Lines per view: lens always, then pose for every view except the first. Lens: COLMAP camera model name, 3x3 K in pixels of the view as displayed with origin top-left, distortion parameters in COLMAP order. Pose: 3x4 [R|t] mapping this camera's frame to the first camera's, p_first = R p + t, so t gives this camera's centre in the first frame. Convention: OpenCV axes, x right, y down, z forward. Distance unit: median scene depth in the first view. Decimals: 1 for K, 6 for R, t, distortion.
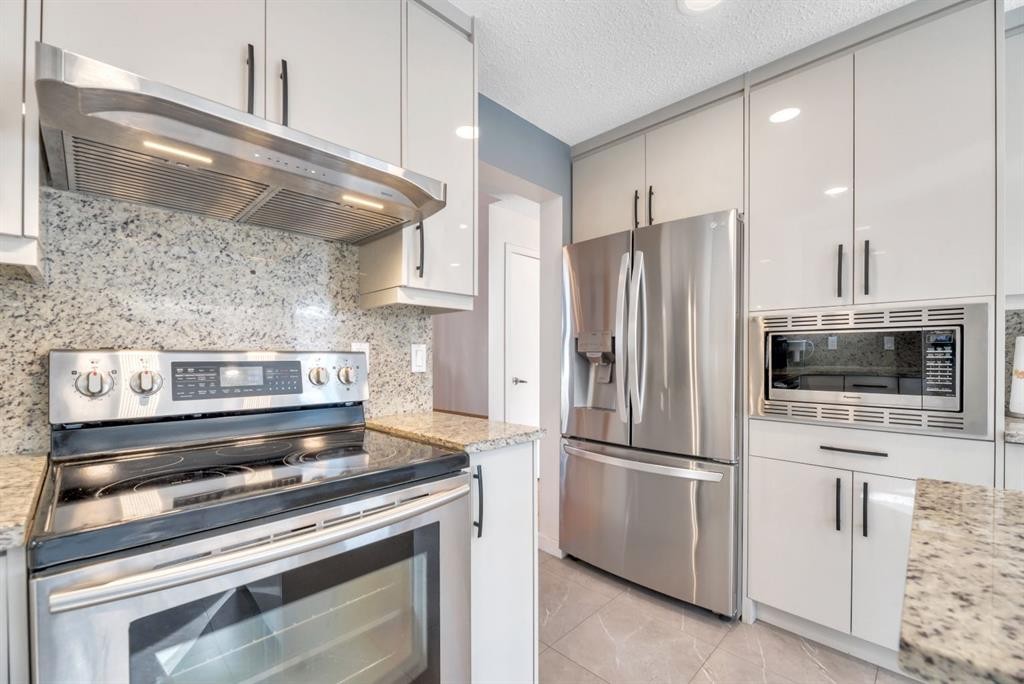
lens RADIAL K [[419.3, 0, 499.8], [0, 419.3, 360.2], [0, 0, 1]] dist [-0.007693, -0.001388]
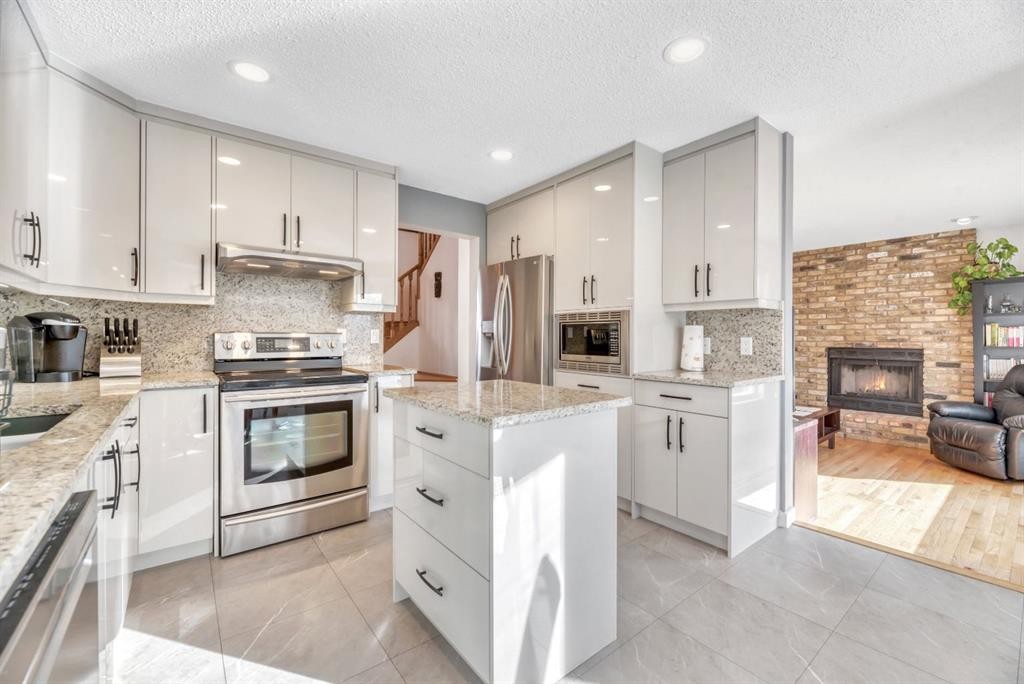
lens RADIAL K [[419.3, 0, 517.5], [0, 419.3, 339.3], [0, 0, 1]] dist [-0.007693, -0.001388]
pose [[0.993746, 0.005425, -0.111536, 0.841495], [-0.005190, 0.999984, 0.002400, 0.002694], [0.111547, -0.001806, 0.993757, -1.053771]]
